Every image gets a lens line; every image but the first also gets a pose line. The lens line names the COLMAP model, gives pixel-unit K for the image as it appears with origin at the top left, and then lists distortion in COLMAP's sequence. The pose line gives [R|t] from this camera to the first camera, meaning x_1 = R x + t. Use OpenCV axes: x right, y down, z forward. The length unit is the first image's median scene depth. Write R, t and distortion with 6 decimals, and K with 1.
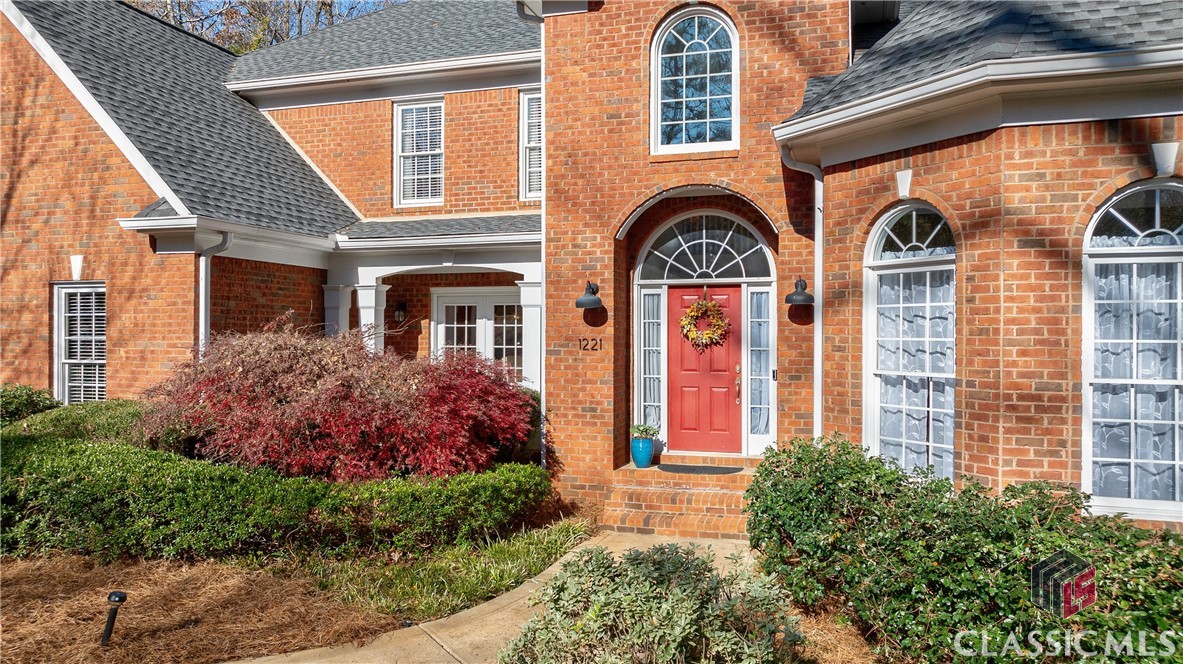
lens RADIAL K [[833.4, 0, 591.5], [0, 833.4, 332.0], [0, 0, 1]] dist [-0.006027, -0.001917]
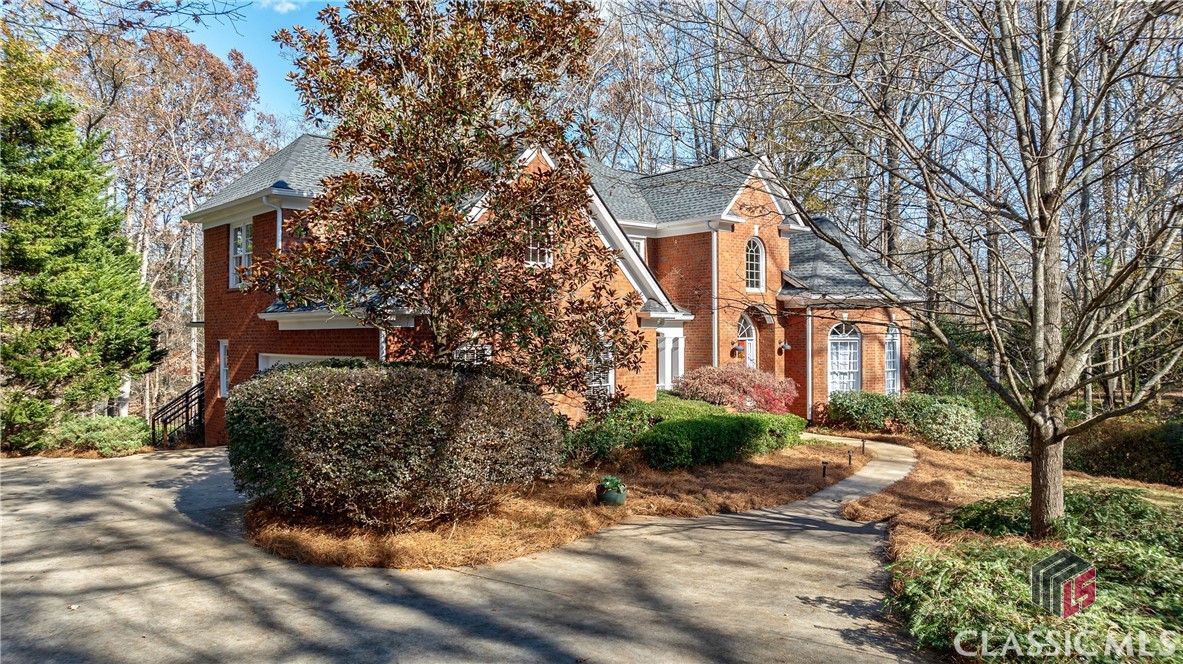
lens RADIAL K [[833.4, 0, 591.5], [0, 833.4, 332.0], [0, 0, 1]] dist [-0.006027, -0.001917]
pose [[0.500770, 0.010898, 0.865512, -2.426985], [-0.000223, 0.999922, -0.012462, -0.052045], [-0.865580, 0.006048, 0.500733, 0.111660]]
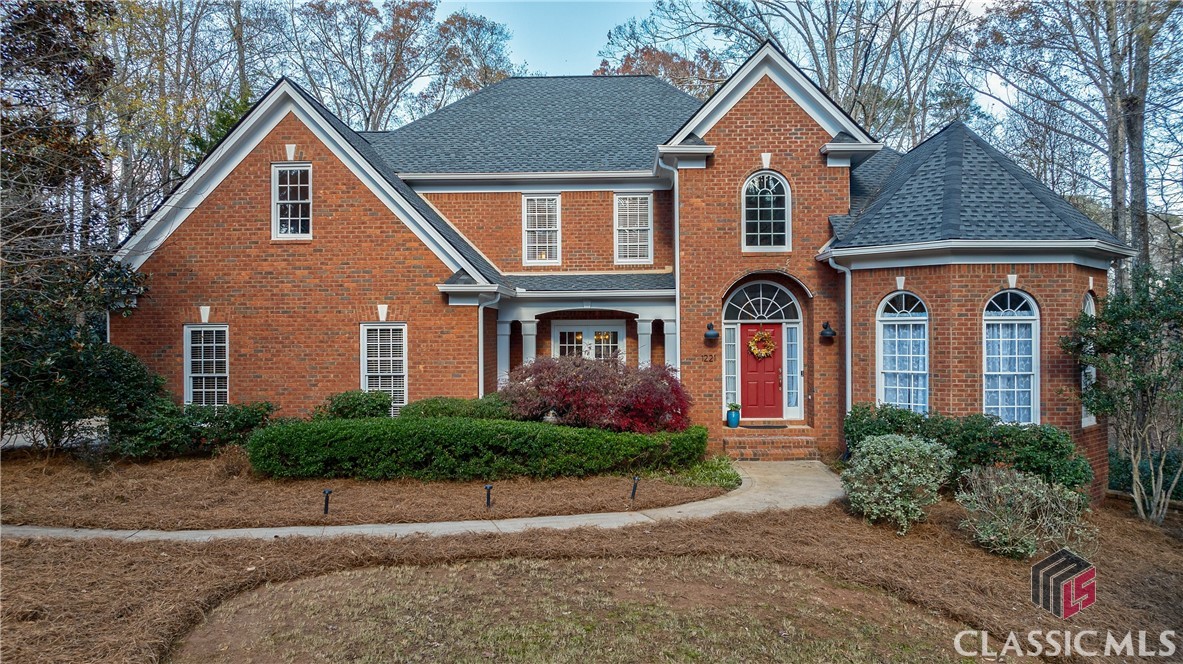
lens RADIAL K [[833.4, 0, 591.5], [0, 833.4, 332.0], [0, 0, 1]] dist [-0.006027, -0.001917]
pose [[0.963465, -0.006874, 0.267748, -0.719046], [0.007063, 0.999975, 0.000257, -0.043360], [-0.267743, 0.001644, 0.963489, -0.633394]]
